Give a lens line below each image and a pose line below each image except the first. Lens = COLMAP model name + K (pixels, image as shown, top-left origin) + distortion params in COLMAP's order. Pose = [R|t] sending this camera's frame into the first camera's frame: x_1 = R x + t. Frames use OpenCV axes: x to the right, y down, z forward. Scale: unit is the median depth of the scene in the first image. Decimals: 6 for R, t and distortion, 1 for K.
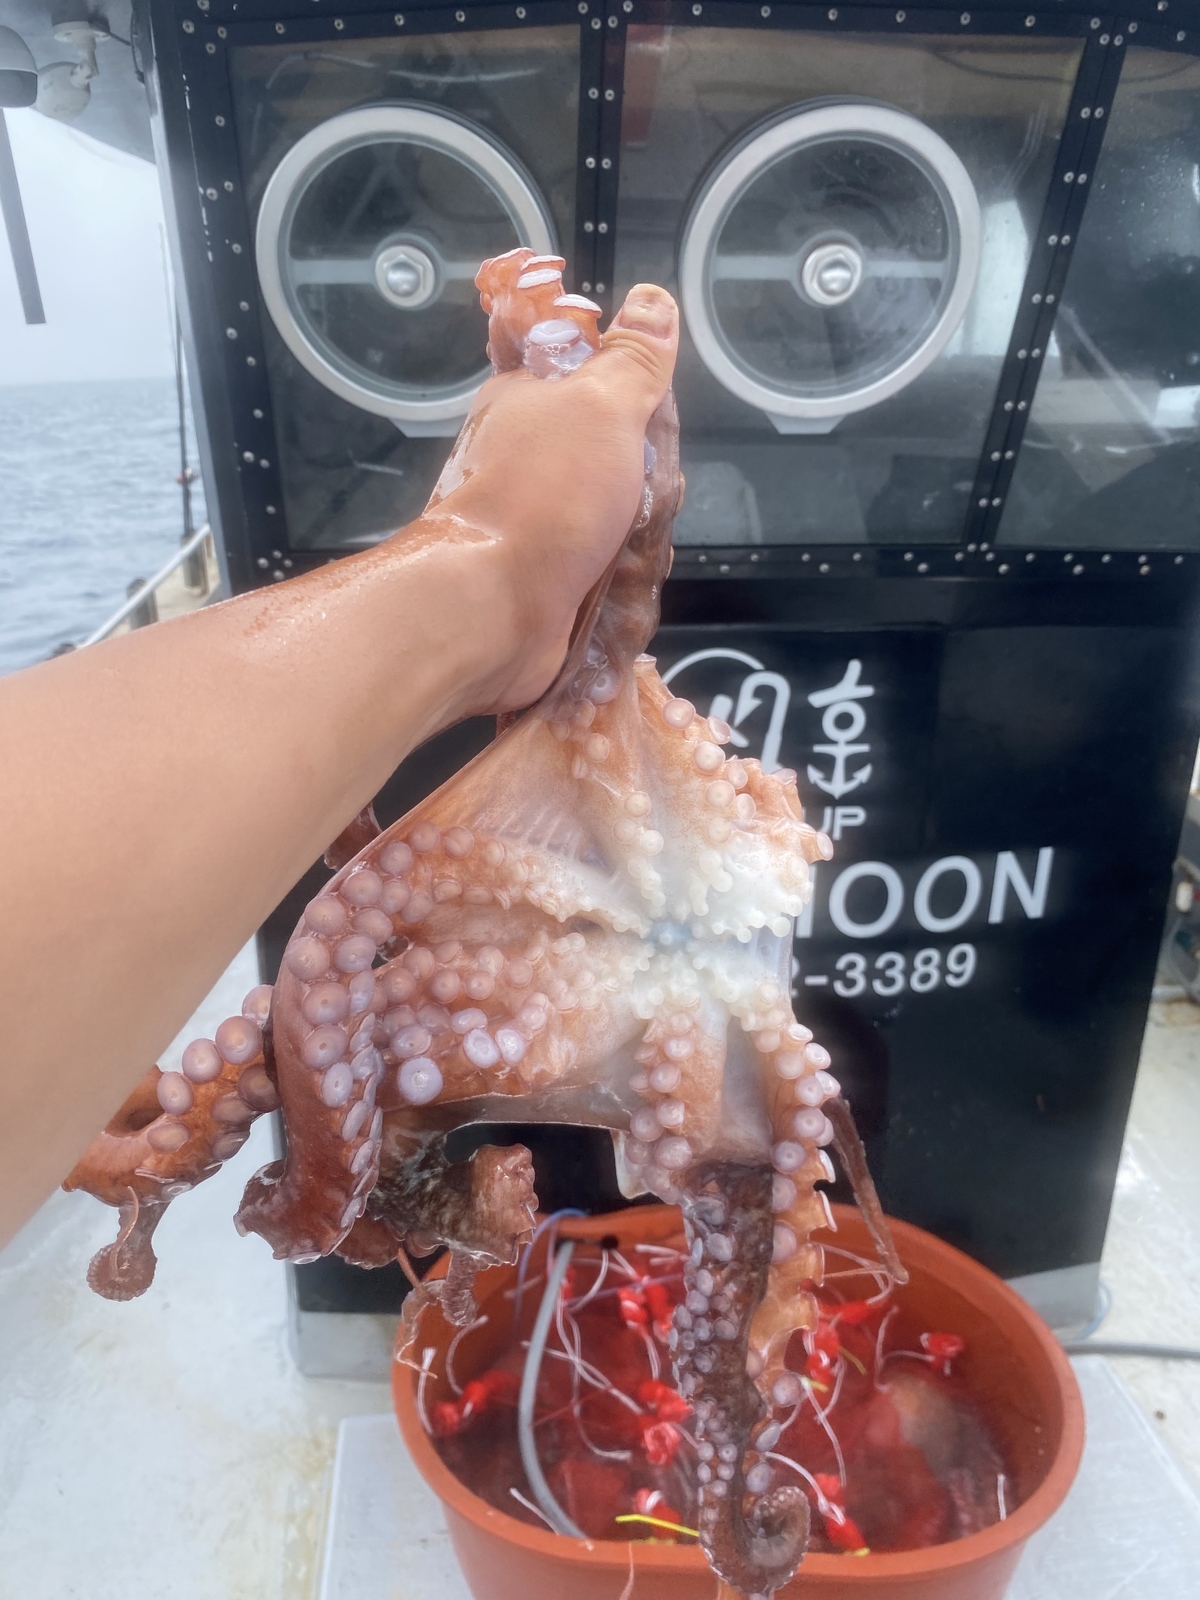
lens RADIAL K [[1213.8, 0, 573.7], [0, 1213.8, 798.1], [0, 0, 1]] dist [0.019678, -0.025995]
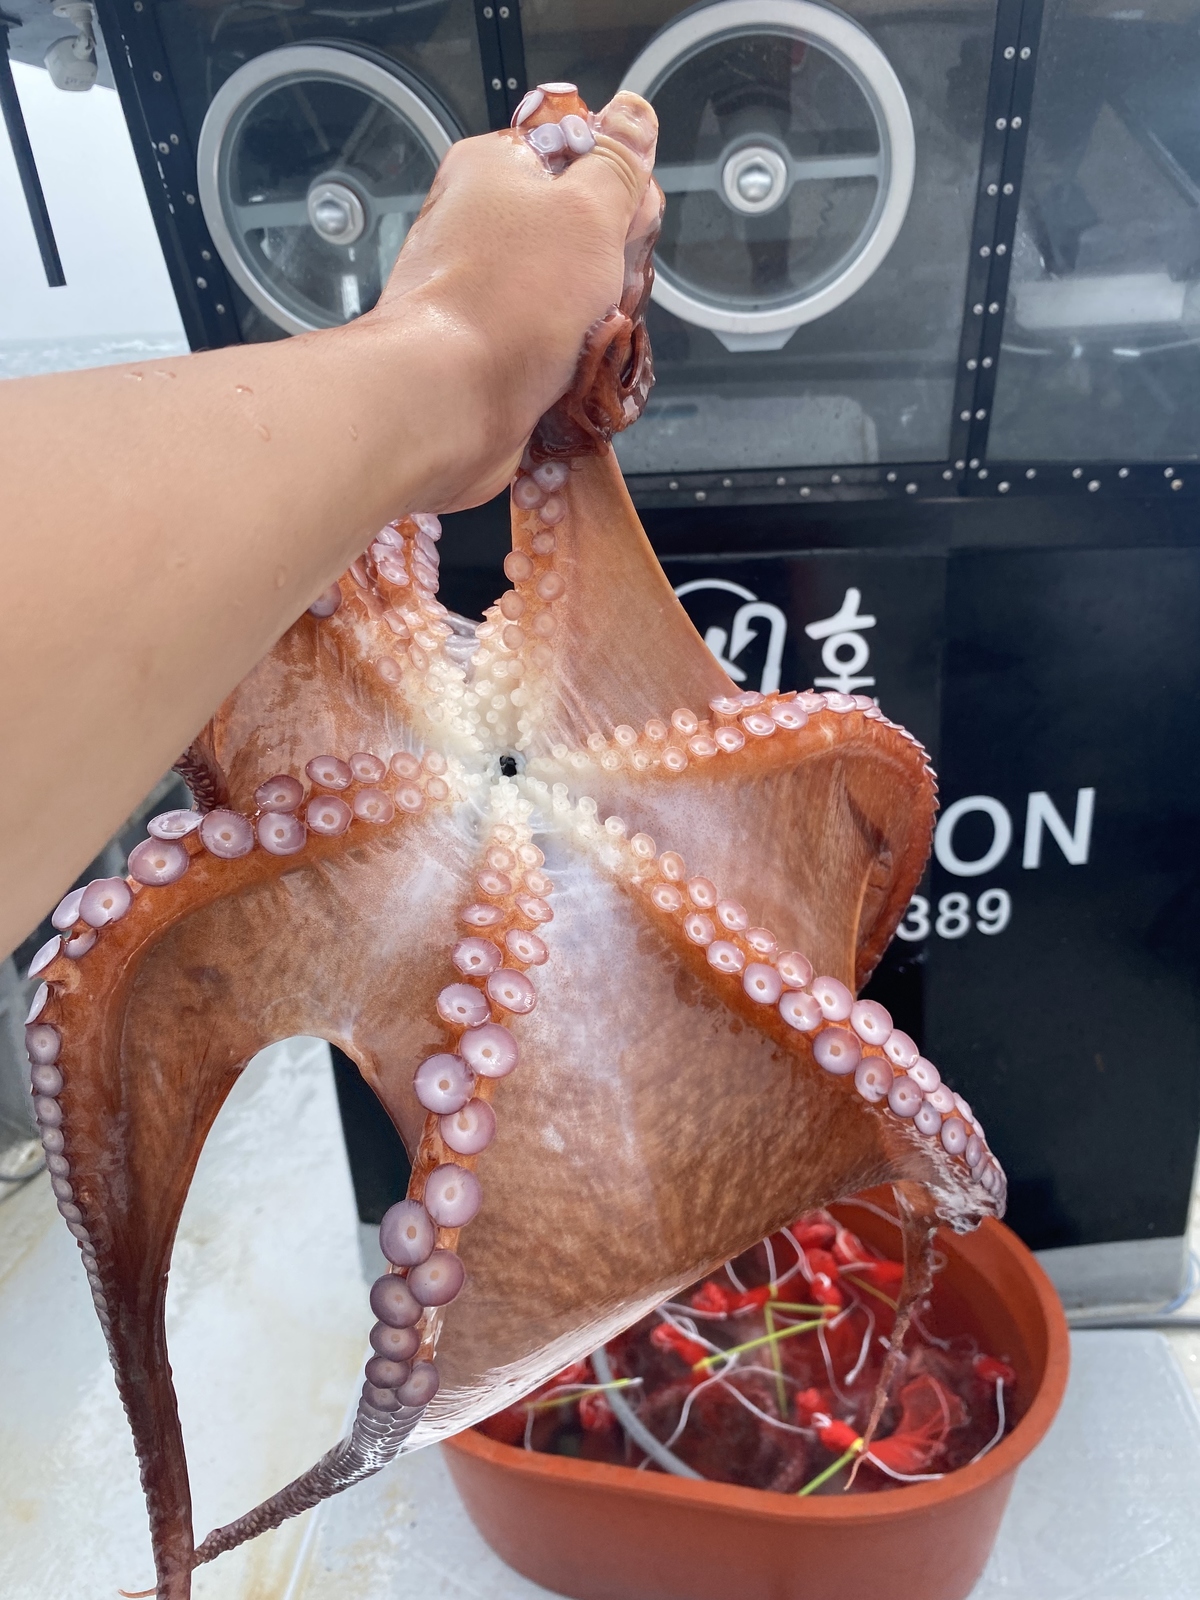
lens RADIAL K [[1213.8, 0, 609.6], [0, 1213.8, 792.8], [0, 0, 1]] dist [0.019678, -0.025995]
pose [[0.983769, 0.011611, -0.179062, 0.222690], [-0.005903, 0.999458, 0.032379, 0.018069], [0.179341, -0.030796, 0.983305, 0.016752]]
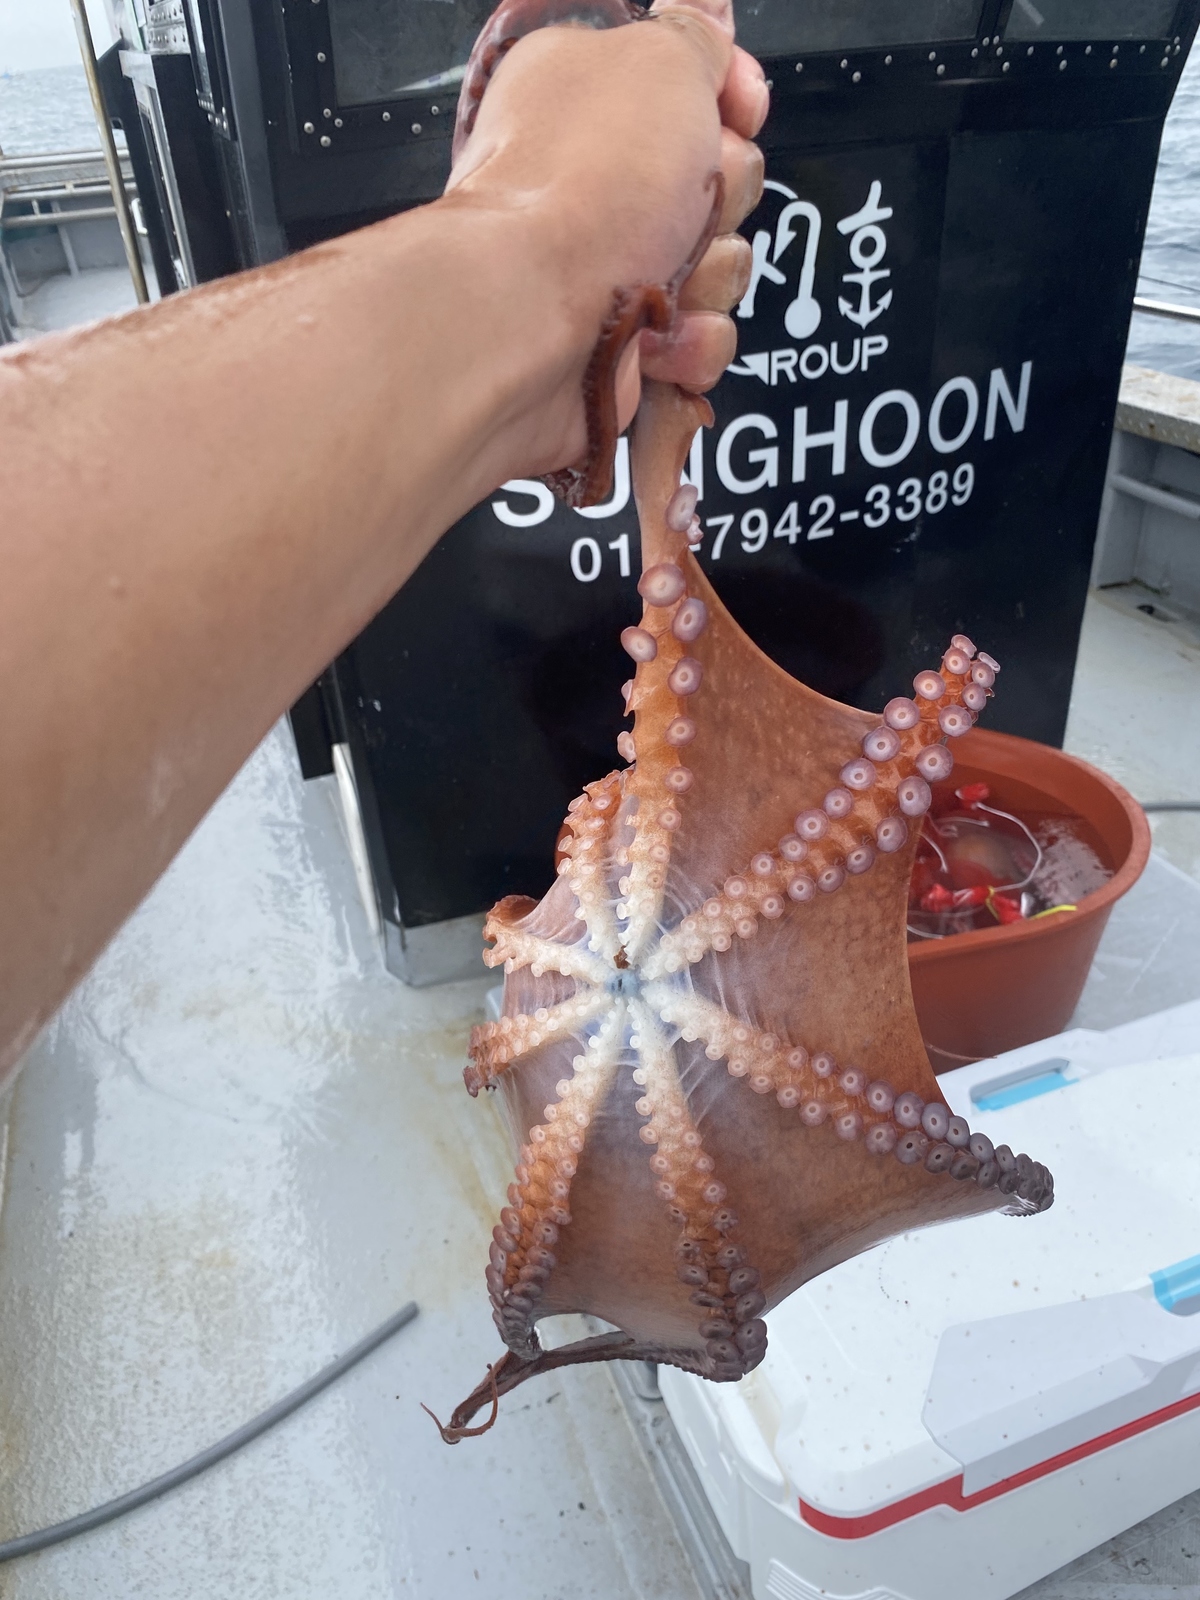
lens RADIAL K [[1213.8, 0, 578.5], [0, 1213.8, 786.7], [0, 0, 1]] dist [0.019678, -0.025995]
pose [[0.963491, -0.197147, 0.181158, -0.320180], [0.159950, 0.966437, 0.201036, 0.144463], [-0.214711, -0.164720, 0.962687, -0.046442]]
